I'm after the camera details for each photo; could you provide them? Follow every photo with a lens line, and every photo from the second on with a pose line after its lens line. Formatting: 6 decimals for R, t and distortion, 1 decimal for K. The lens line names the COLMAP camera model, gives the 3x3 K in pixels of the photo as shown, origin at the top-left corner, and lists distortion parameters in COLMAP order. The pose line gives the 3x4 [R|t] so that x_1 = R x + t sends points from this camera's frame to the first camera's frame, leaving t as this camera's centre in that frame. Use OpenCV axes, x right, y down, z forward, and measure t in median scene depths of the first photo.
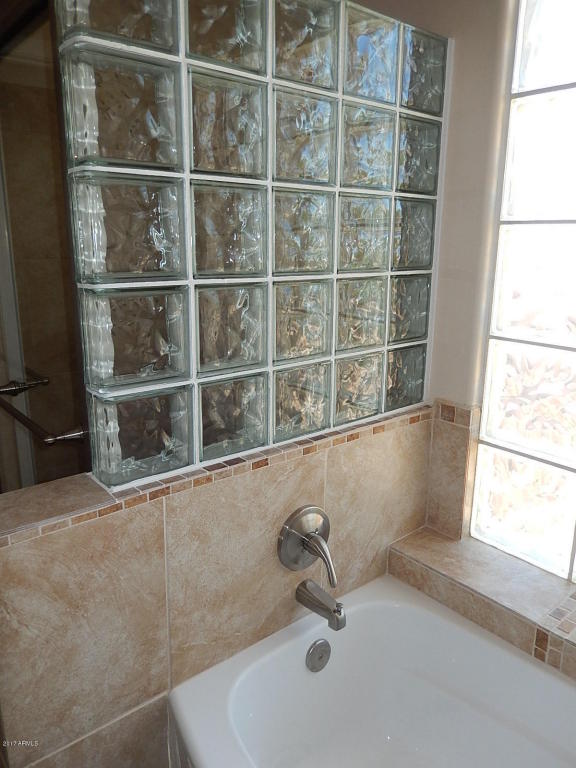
lens RADIAL K [[572.7, 0, 288.7], [0, 572.7, 382.5], [0, 0, 1]] dist [0.011519, 0.001377]
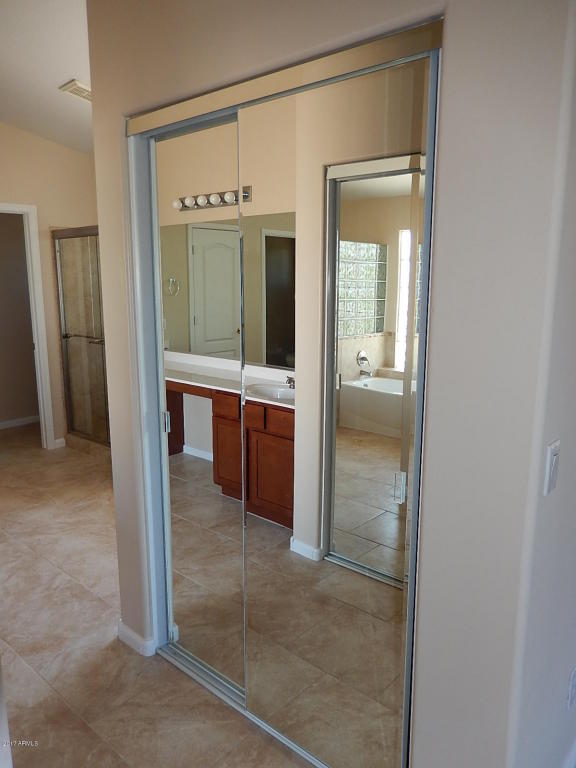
lens RADIAL K [[572.7, 0, 286.1], [0, 572.7, 380.2], [0, 0, 1]] dist [0.011519, 0.001377]
pose [[0.987878, -0.036832, 0.150798, -1.348283], [0.047124, 0.996755, -0.065257, 0.730017], [-0.147906, 0.071572, 0.986408, -3.692830]]
